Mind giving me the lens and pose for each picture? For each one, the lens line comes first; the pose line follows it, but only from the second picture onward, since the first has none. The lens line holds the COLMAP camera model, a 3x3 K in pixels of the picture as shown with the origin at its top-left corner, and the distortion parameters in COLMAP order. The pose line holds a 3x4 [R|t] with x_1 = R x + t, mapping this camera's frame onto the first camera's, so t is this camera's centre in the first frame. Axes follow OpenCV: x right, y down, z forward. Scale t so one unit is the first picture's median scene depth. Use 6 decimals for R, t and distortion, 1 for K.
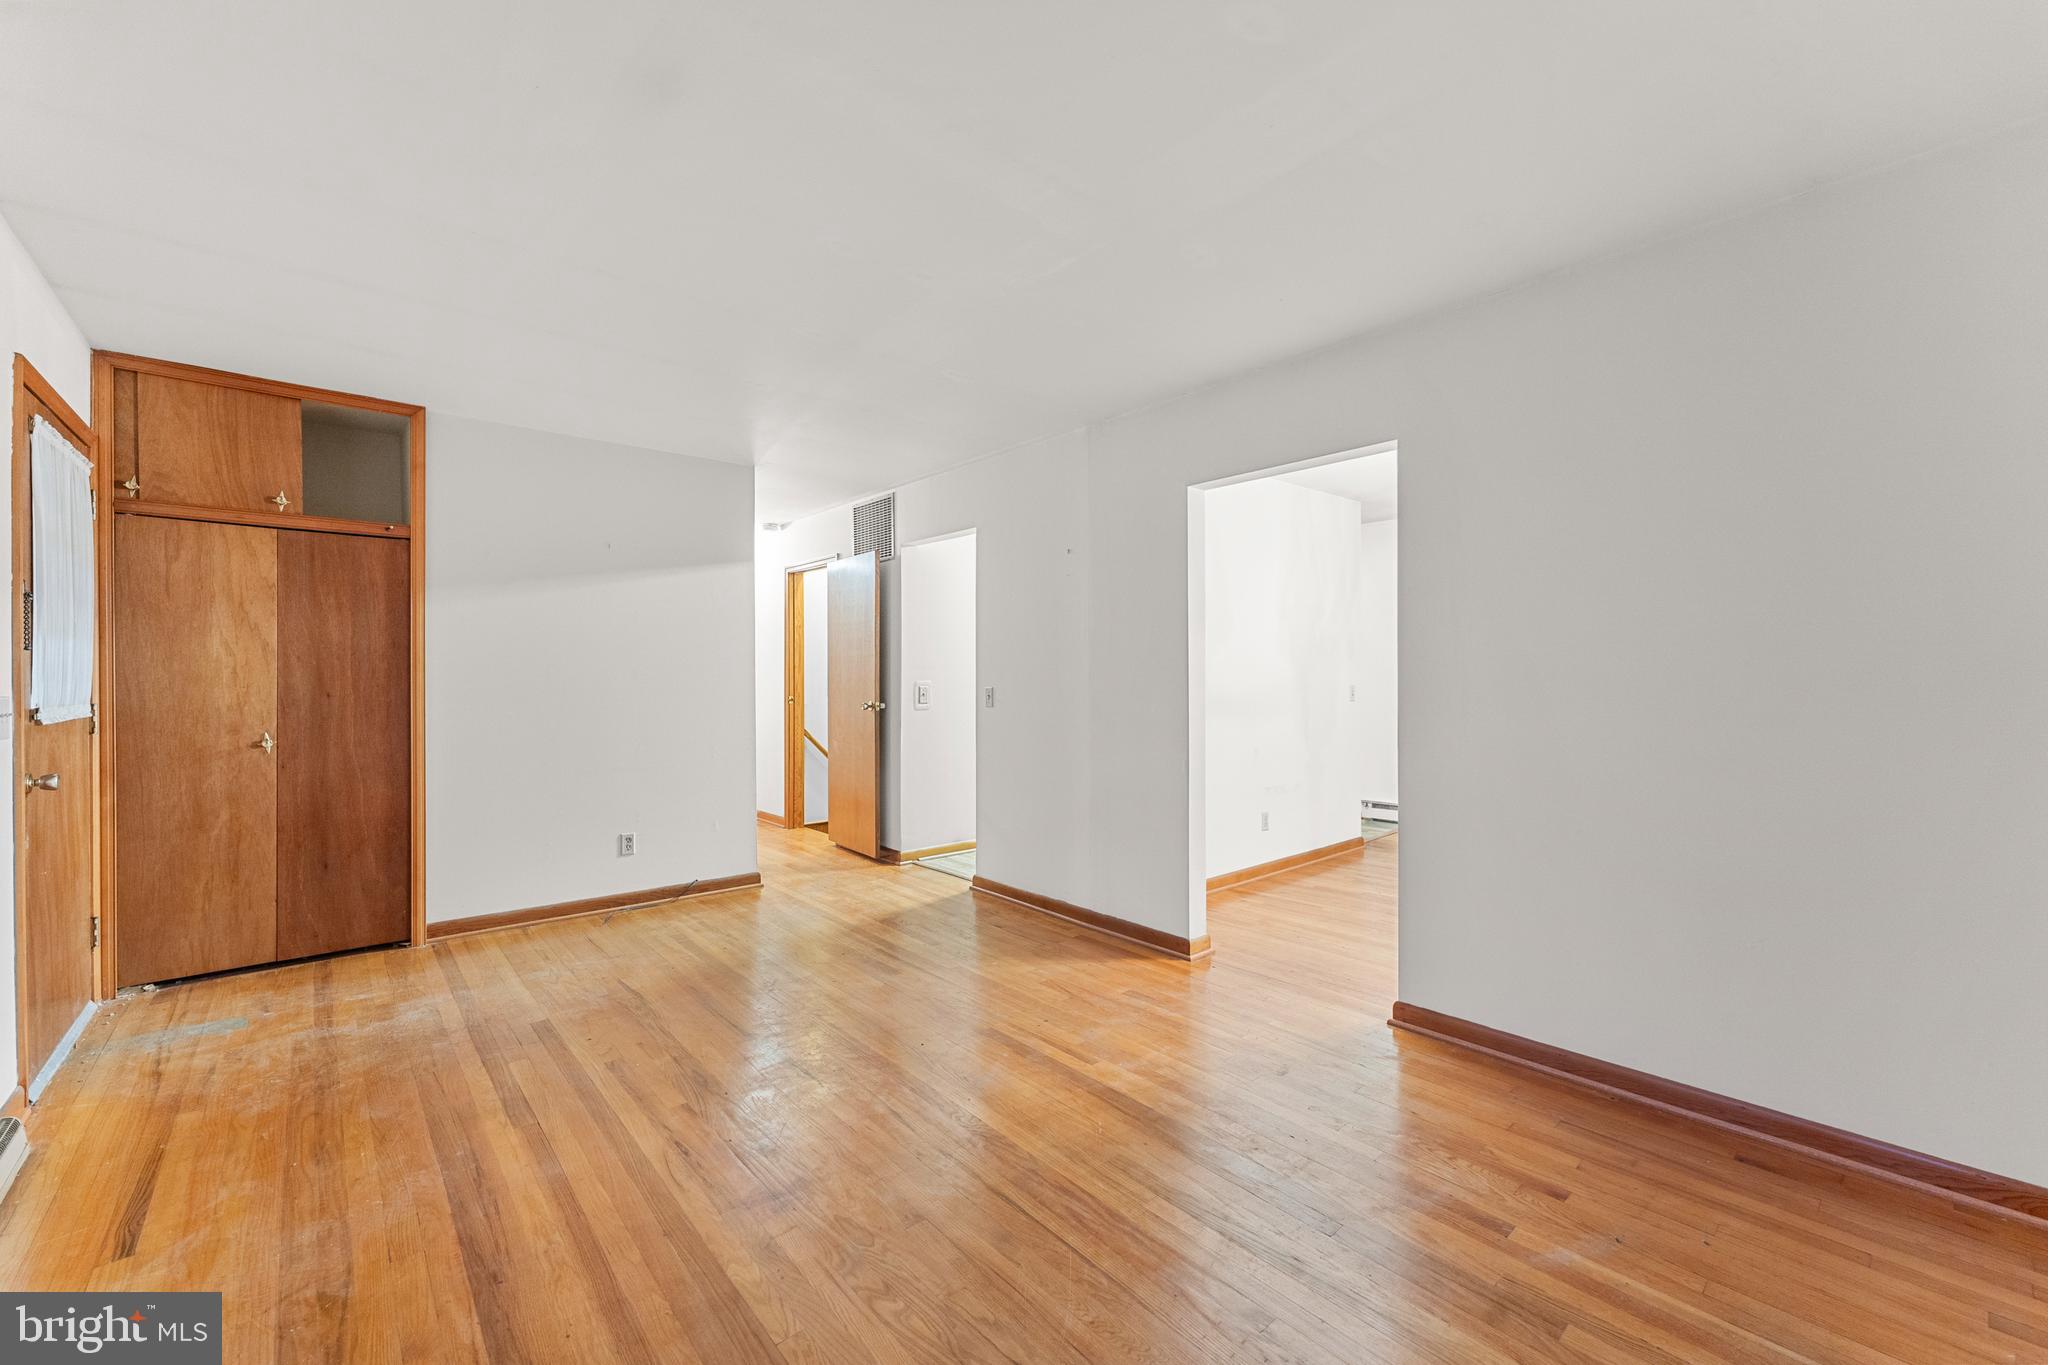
lens RADIAL K [[822.6, 0, 1008.2], [0, 822.6, 672.6], [0, 0, 1]] dist [0.005446, -0.000724]
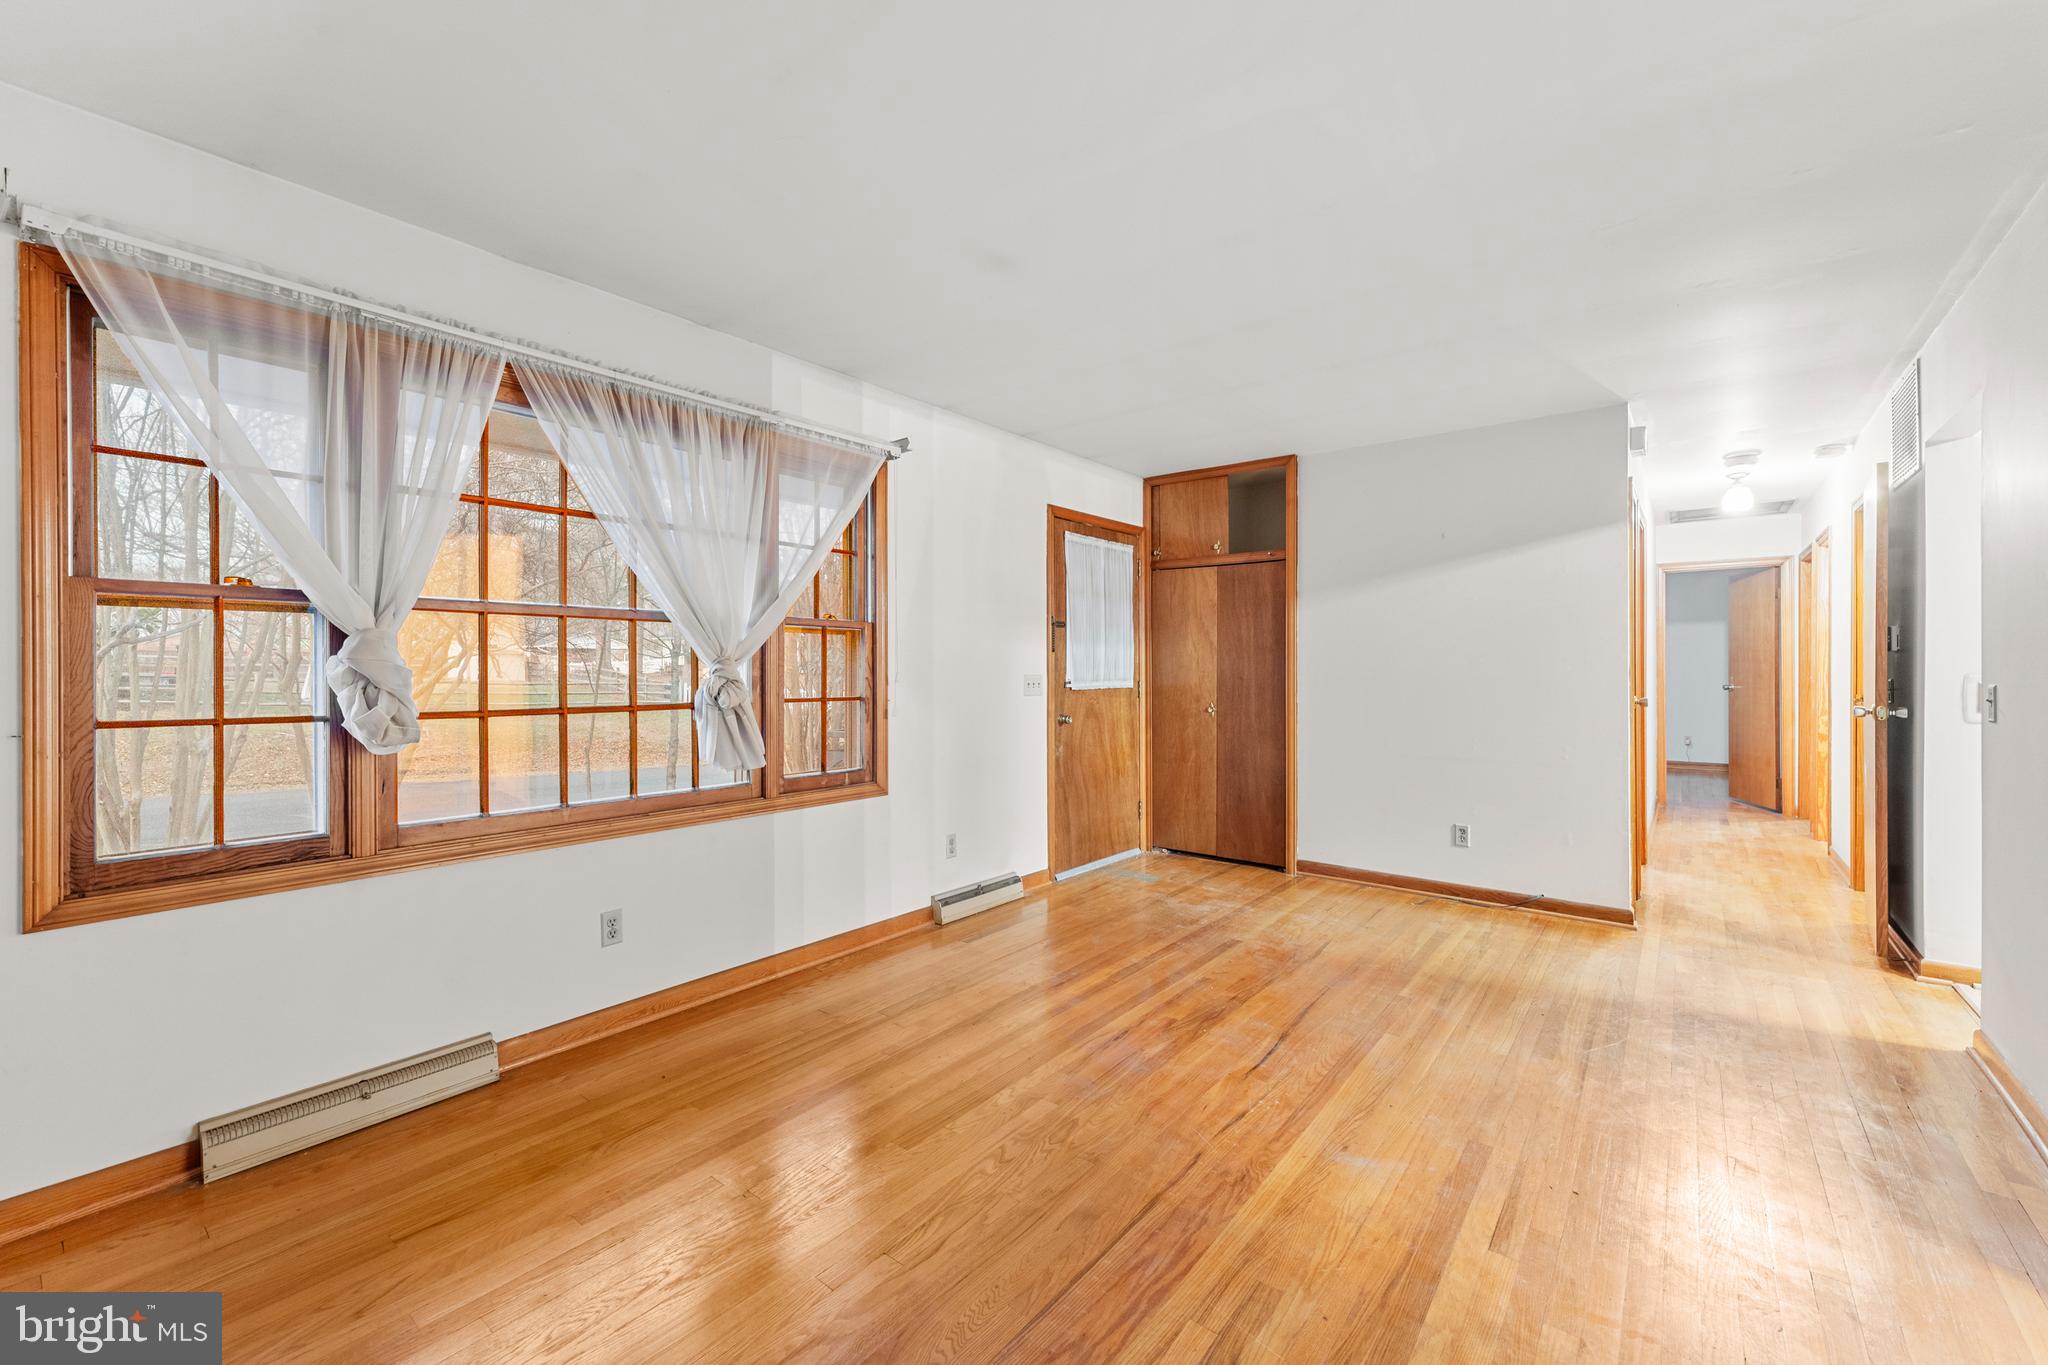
lens RADIAL K [[822.6, 0, 1030.3], [0, 822.6, 674.4], [0, 0, 1]] dist [0.005446, -0.000724]
pose [[0.197953, 0.011372, -0.980145, 0.583828], [0.004478, 0.999912, 0.012506, 0.001088], [0.980201, -0.006864, 0.197885, 0.437658]]
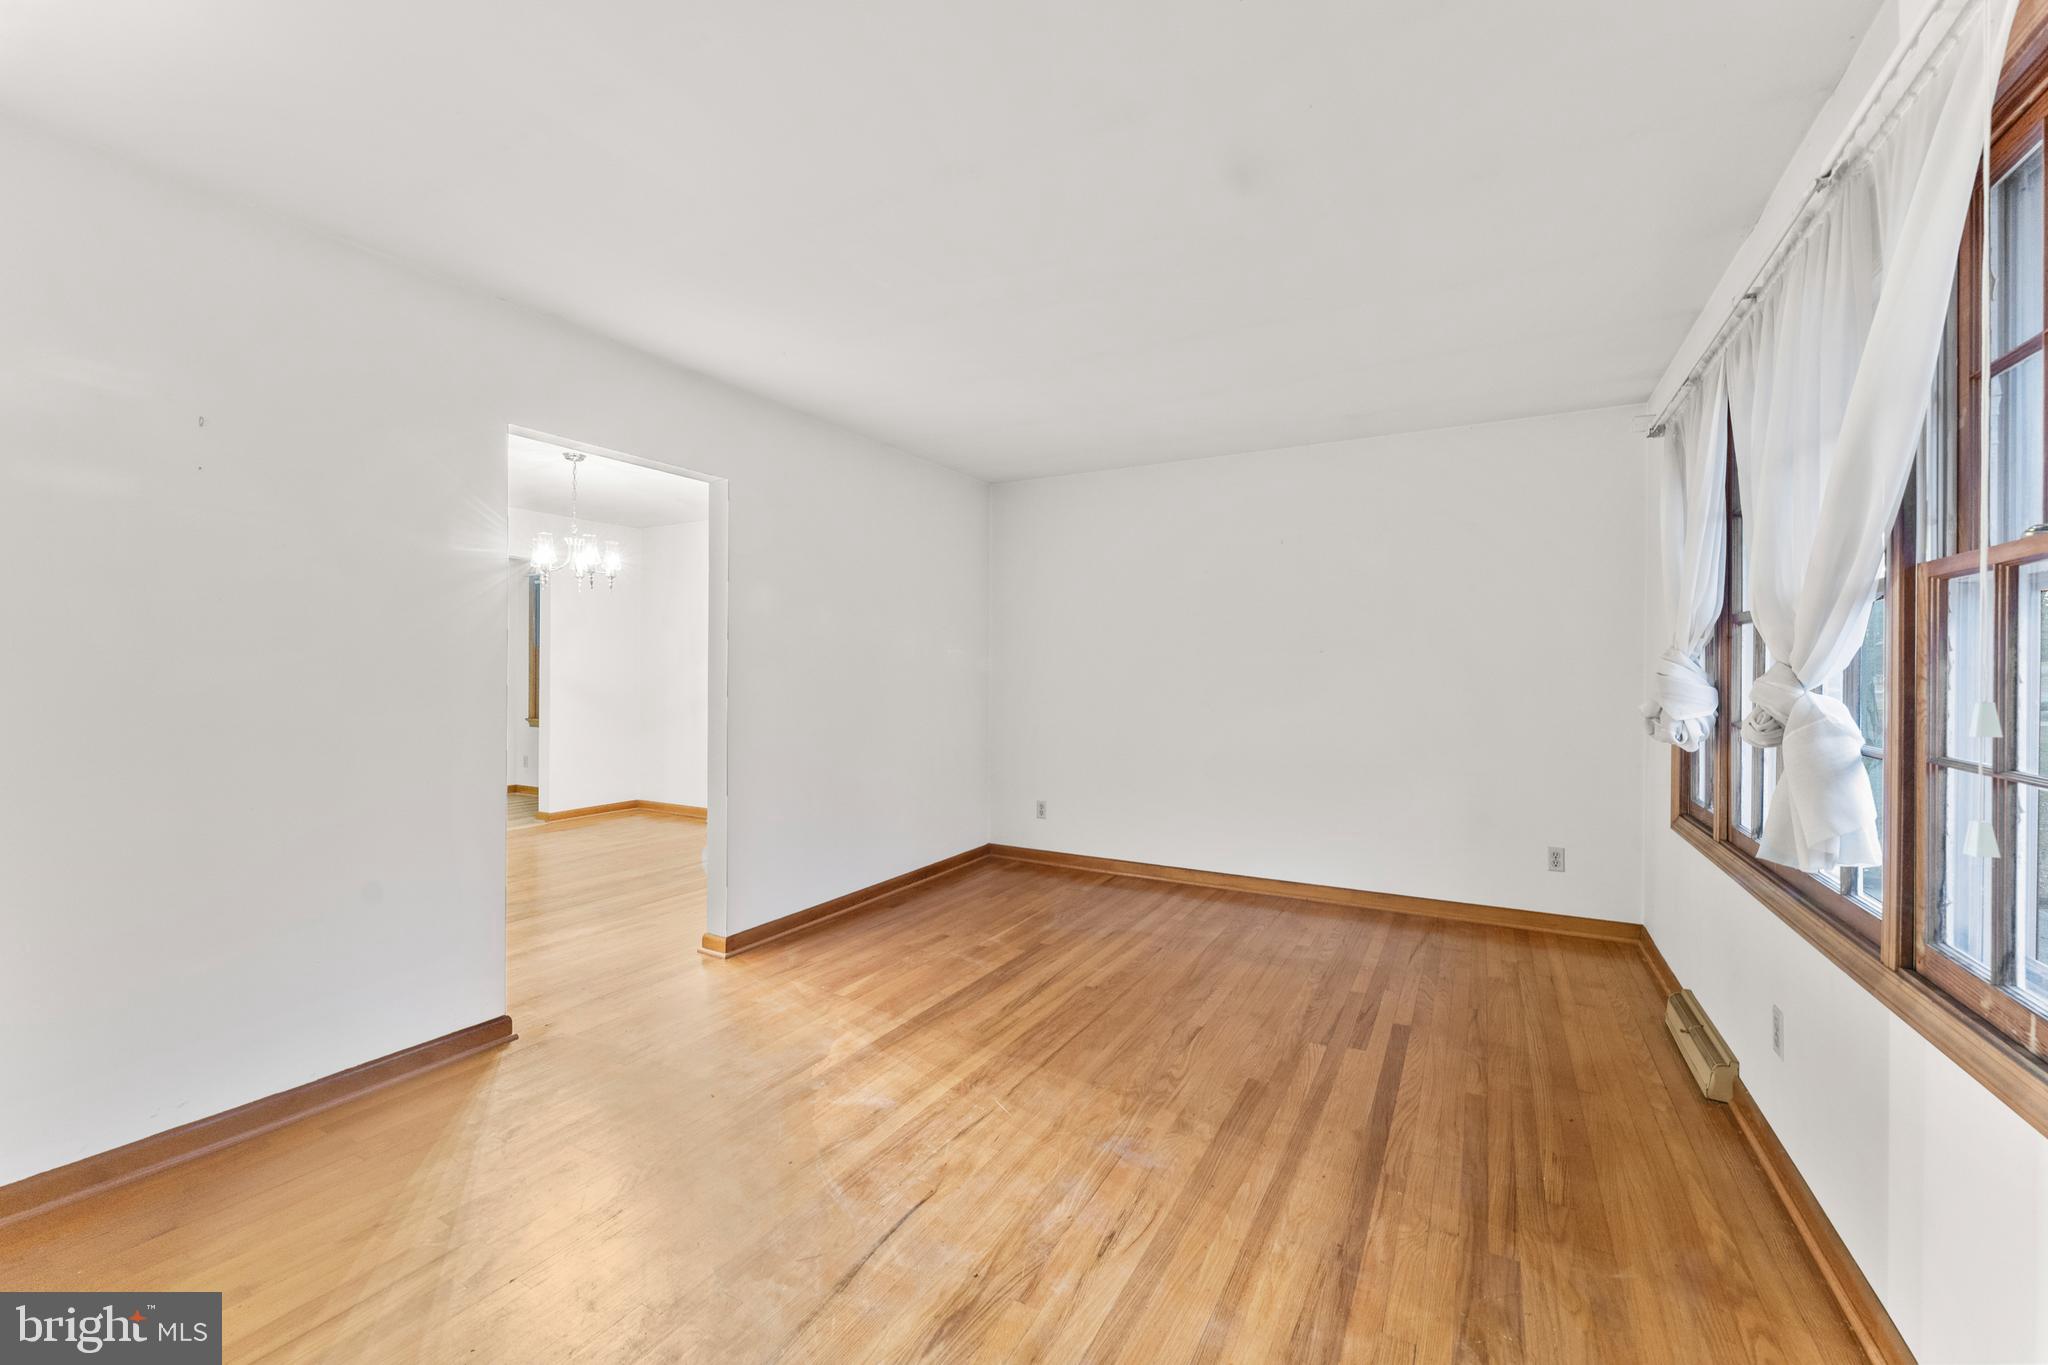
lens RADIAL K [[822.6, 0, 1044.1], [0, 822.6, 677.9], [0, 0, 1]] dist [0.005446, -0.000724]
pose [[-0.366619, -0.003895, 0.930363, -0.814015], [-0.007708, 0.999970, 0.001150, 0.004584], [-0.930339, -0.006750, -0.366638, 0.973762]]
